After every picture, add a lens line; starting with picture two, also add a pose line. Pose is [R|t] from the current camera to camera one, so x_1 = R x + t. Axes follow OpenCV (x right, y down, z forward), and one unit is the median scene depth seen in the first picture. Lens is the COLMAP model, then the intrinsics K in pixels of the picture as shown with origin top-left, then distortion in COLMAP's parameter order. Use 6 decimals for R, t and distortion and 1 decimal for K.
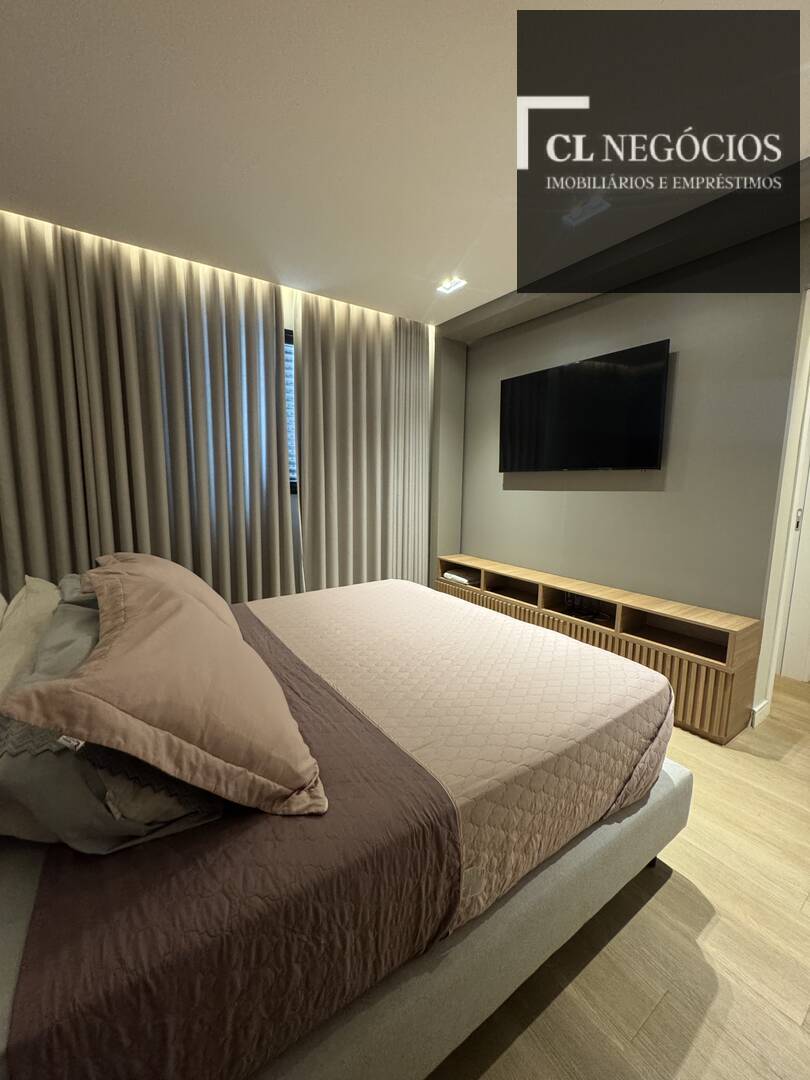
lens RADIAL K [[431.2, 0, 405.2], [0, 431.2, 539.0], [0, 0, 1]] dist [-0.001894, 0.000336]
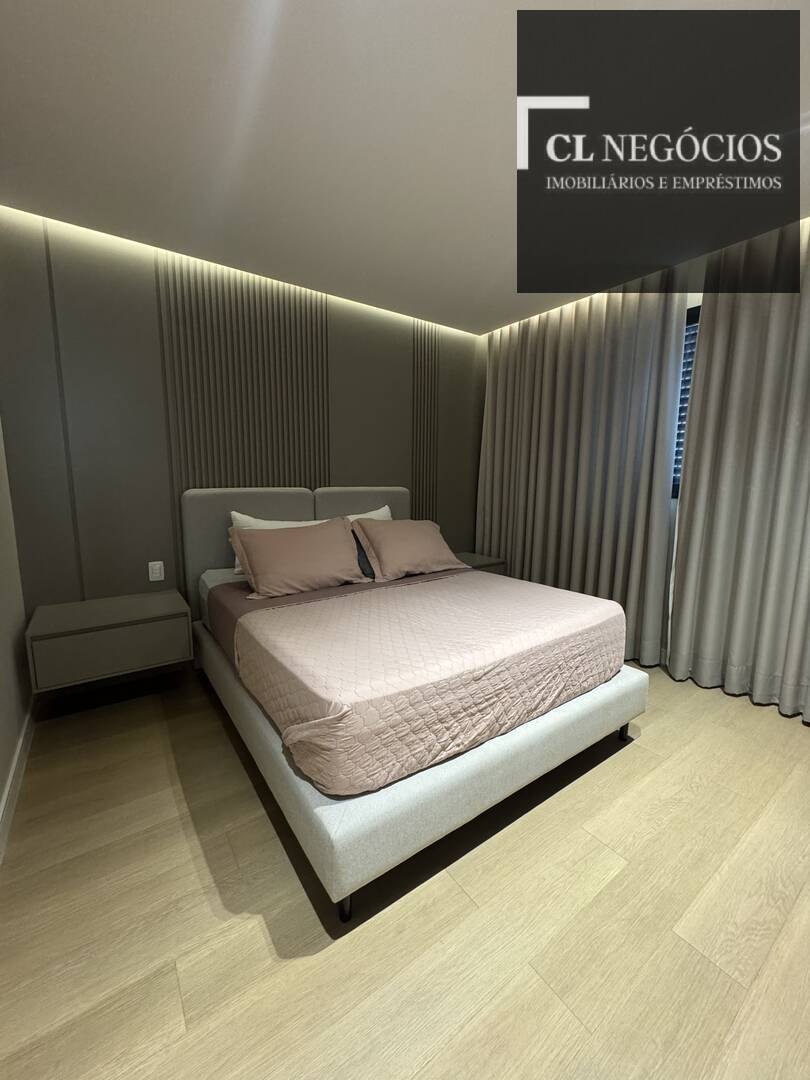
lens RADIAL K [[431.2, 0, 404.8], [0, 431.2, 540.2], [0, 0, 1]] dist [-0.001894, 0.000336]
pose [[0.014196, 0.132805, -0.991041, 1.632179], [-0.142265, 0.981325, 0.129465, -0.149888], [0.989727, 0.139152, 0.032824, 1.209215]]
